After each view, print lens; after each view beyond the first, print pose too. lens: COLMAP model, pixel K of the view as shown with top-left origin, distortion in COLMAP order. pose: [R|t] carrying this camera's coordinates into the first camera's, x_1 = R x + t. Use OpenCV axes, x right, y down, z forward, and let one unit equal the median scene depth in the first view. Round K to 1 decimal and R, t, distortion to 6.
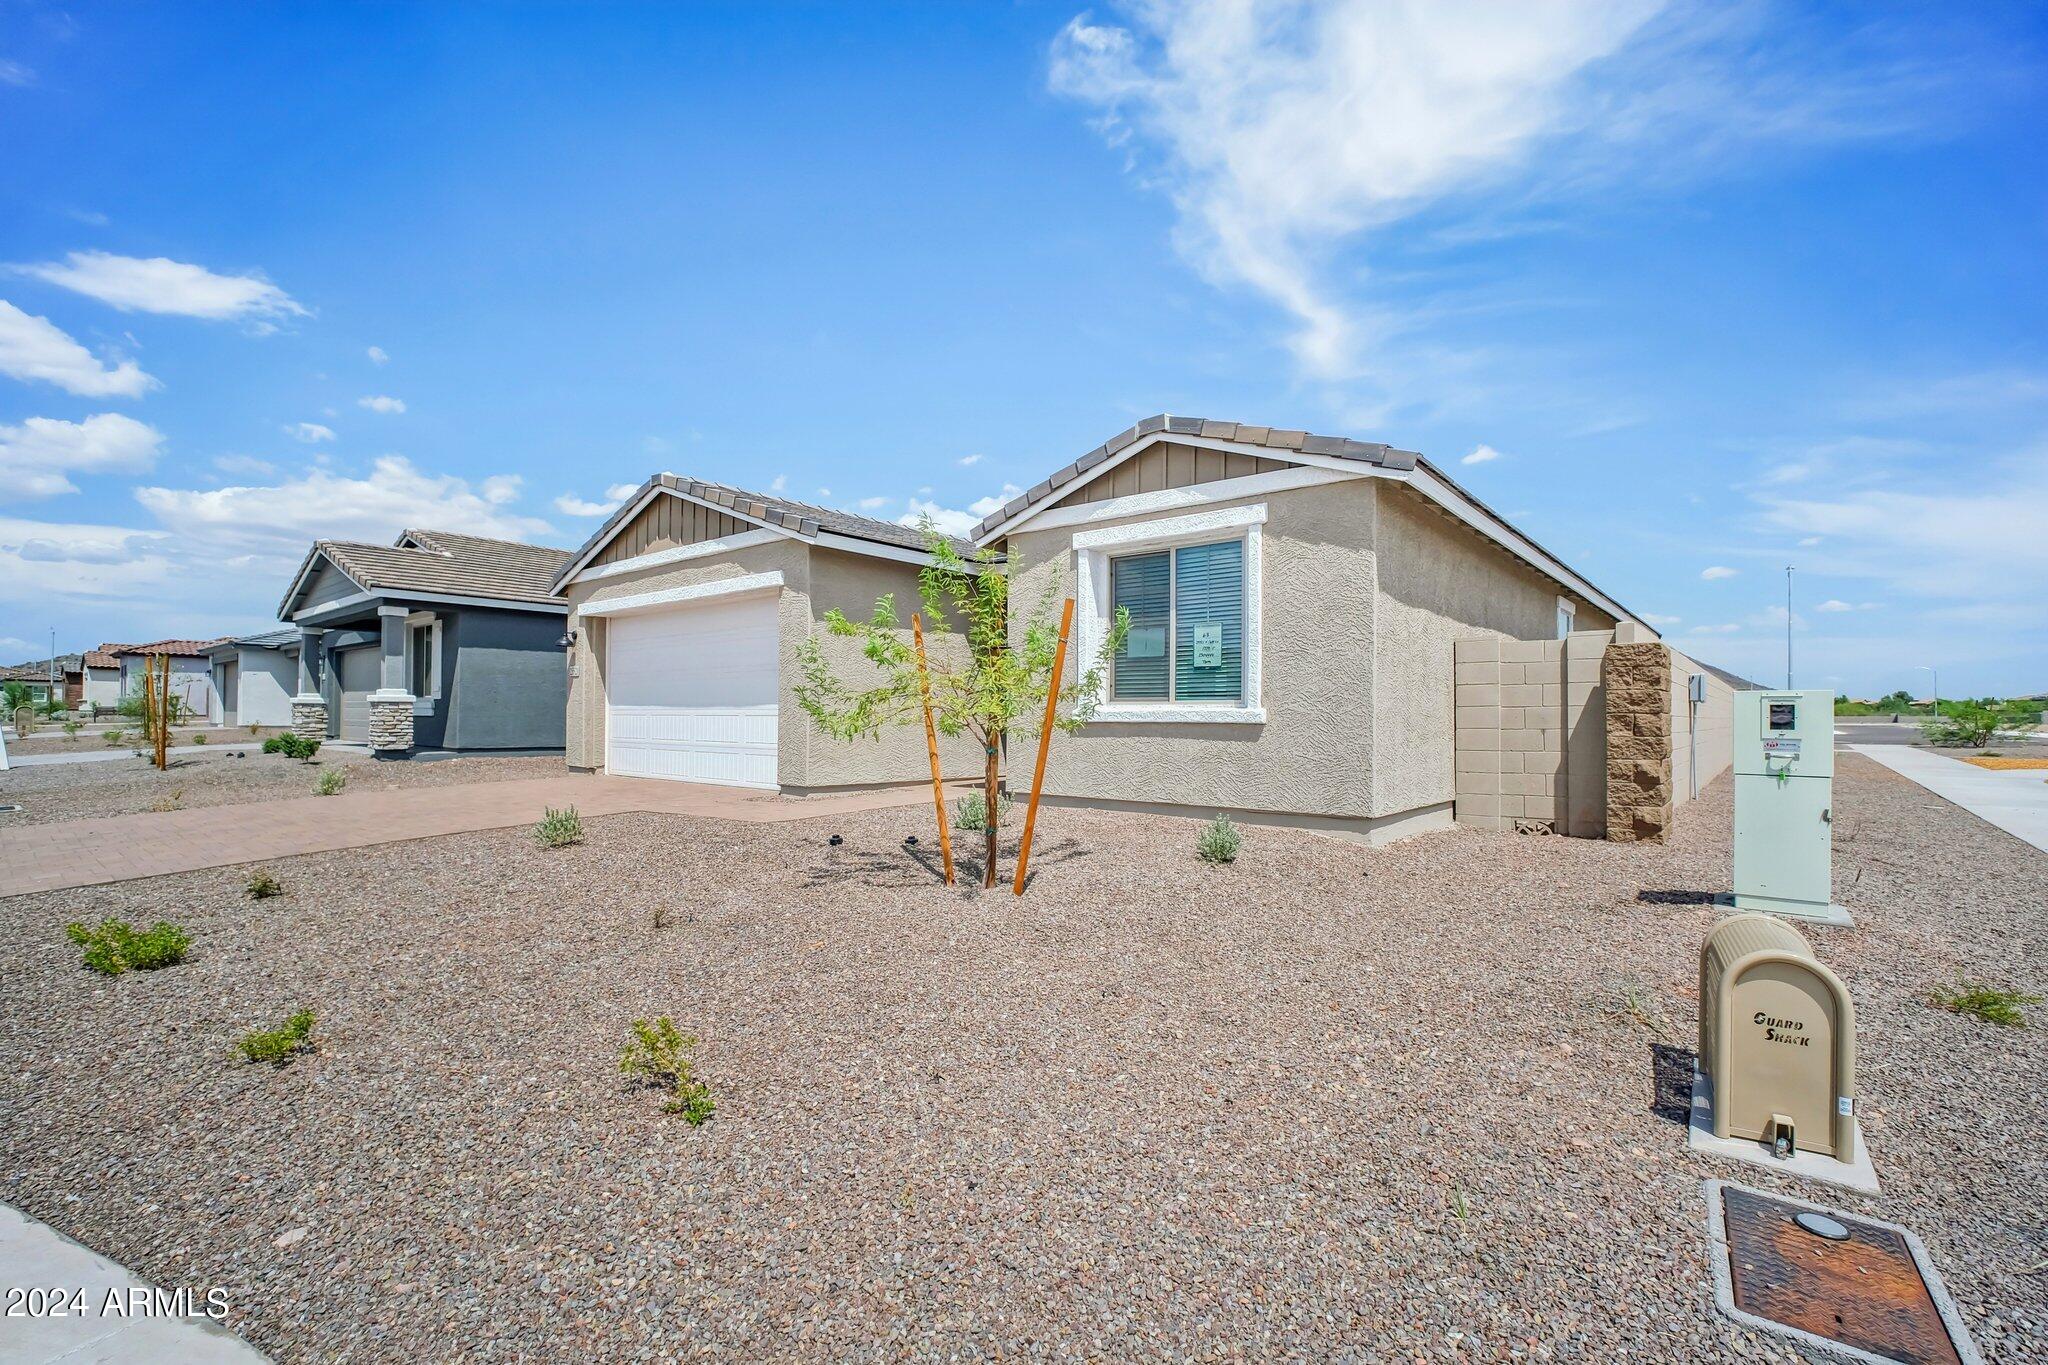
lens RADIAL K [[903.4, 0, 1038.2], [0, 903.4, 683.2], [0, 0, 1]] dist [-0.015275, 0.001810]
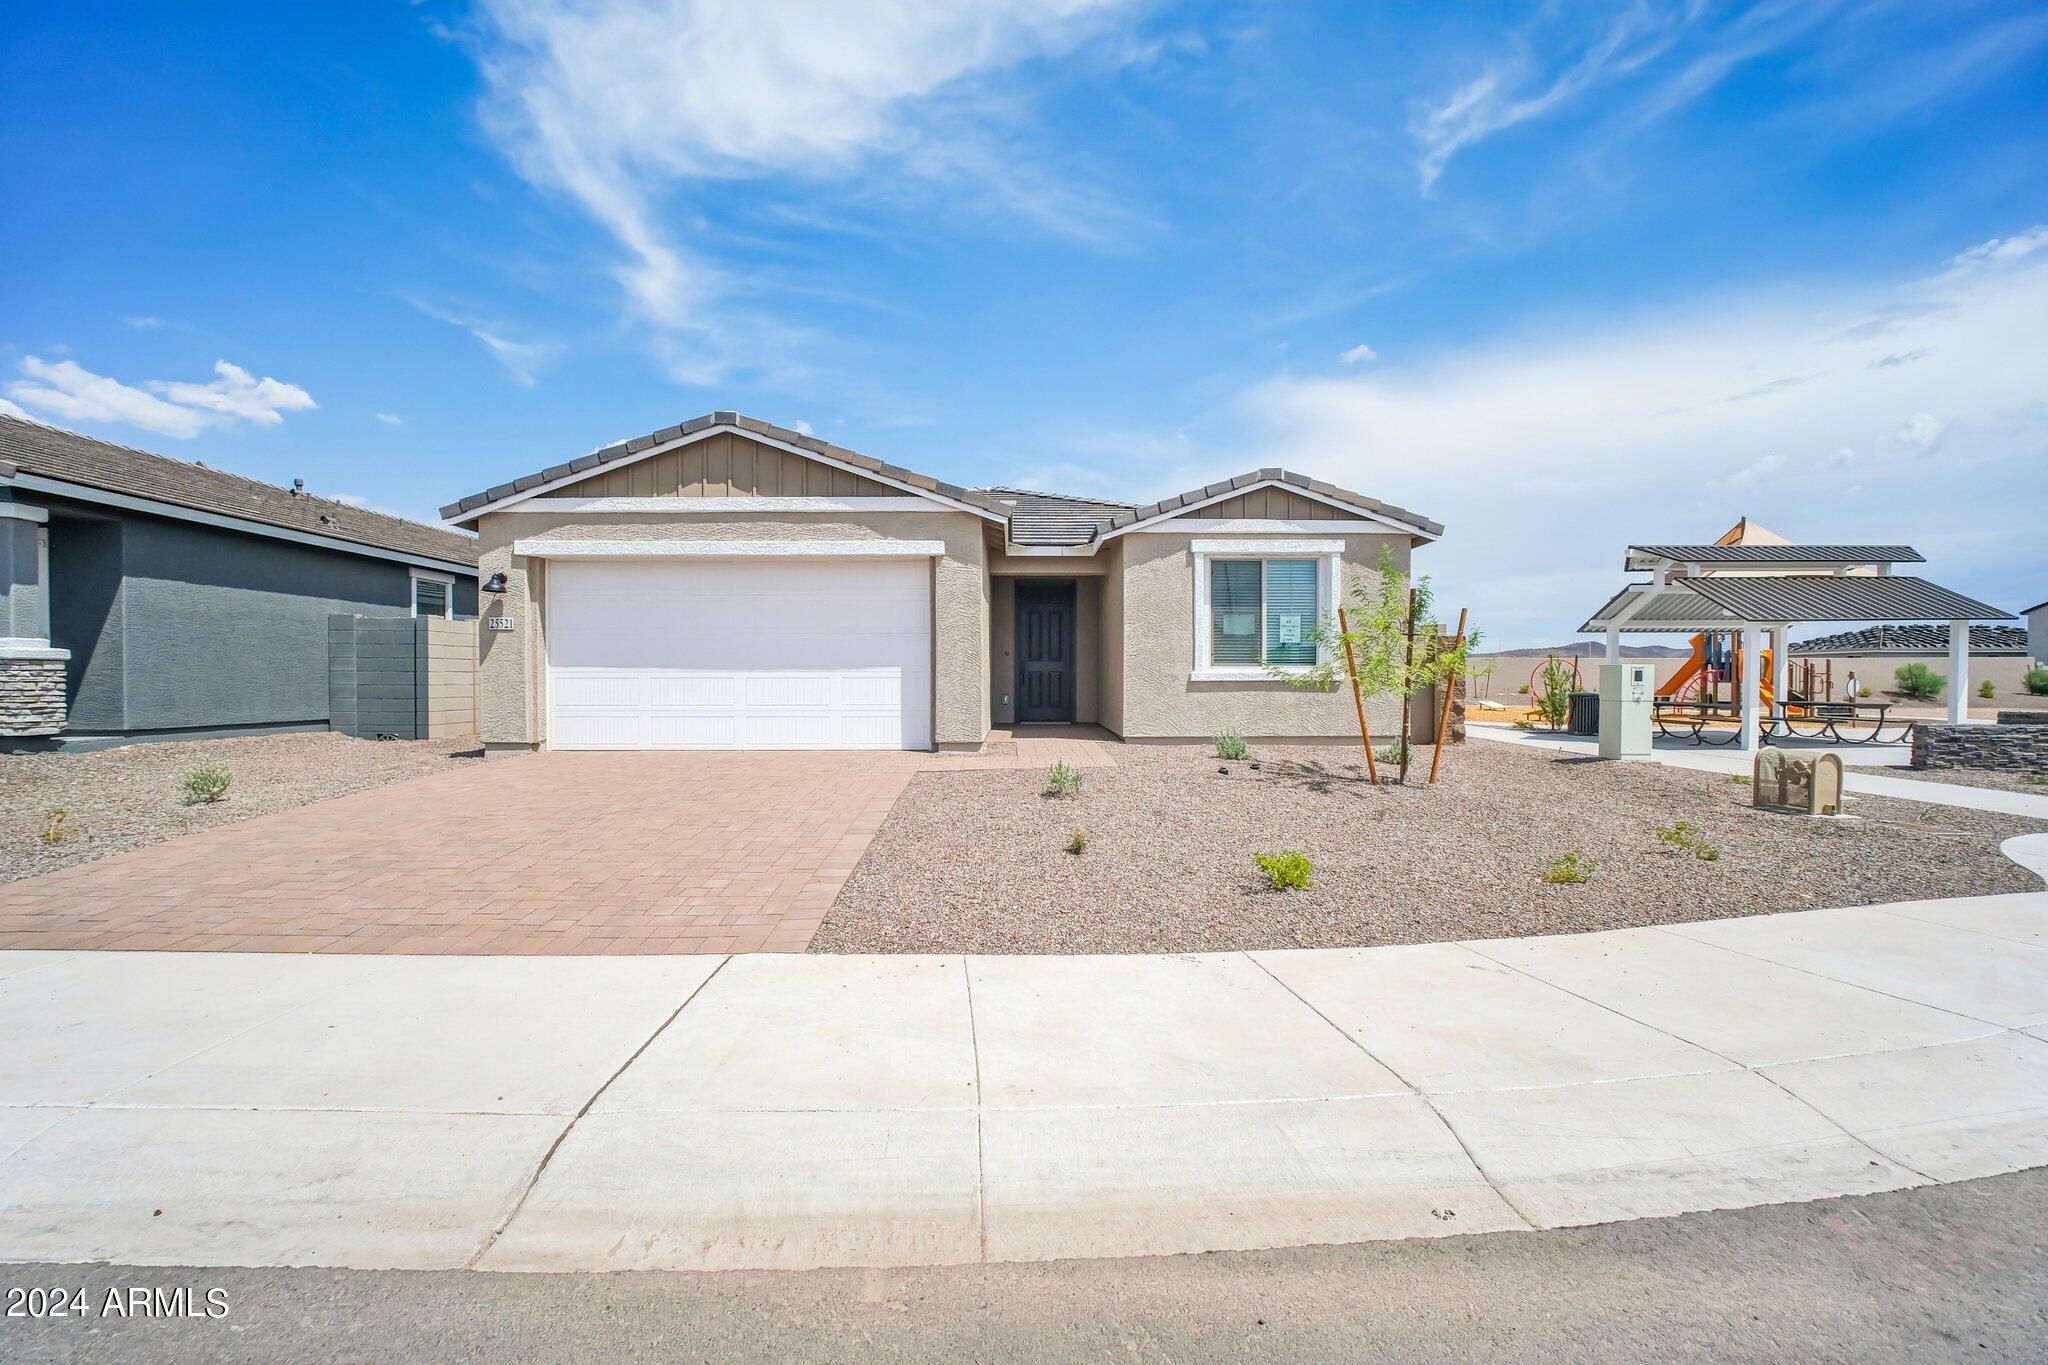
lens RADIAL K [[903.4, 0, 1030.7], [0, 903.4, 688.2], [0, 0, 1]] dist [-0.015275, 0.001810]
pose [[0.760055, -0.012846, 0.649732, -0.588251], [-0.020475, 0.998835, 0.043700, -0.000147], [-0.649536, -0.046518, 0.758906, 0.077711]]
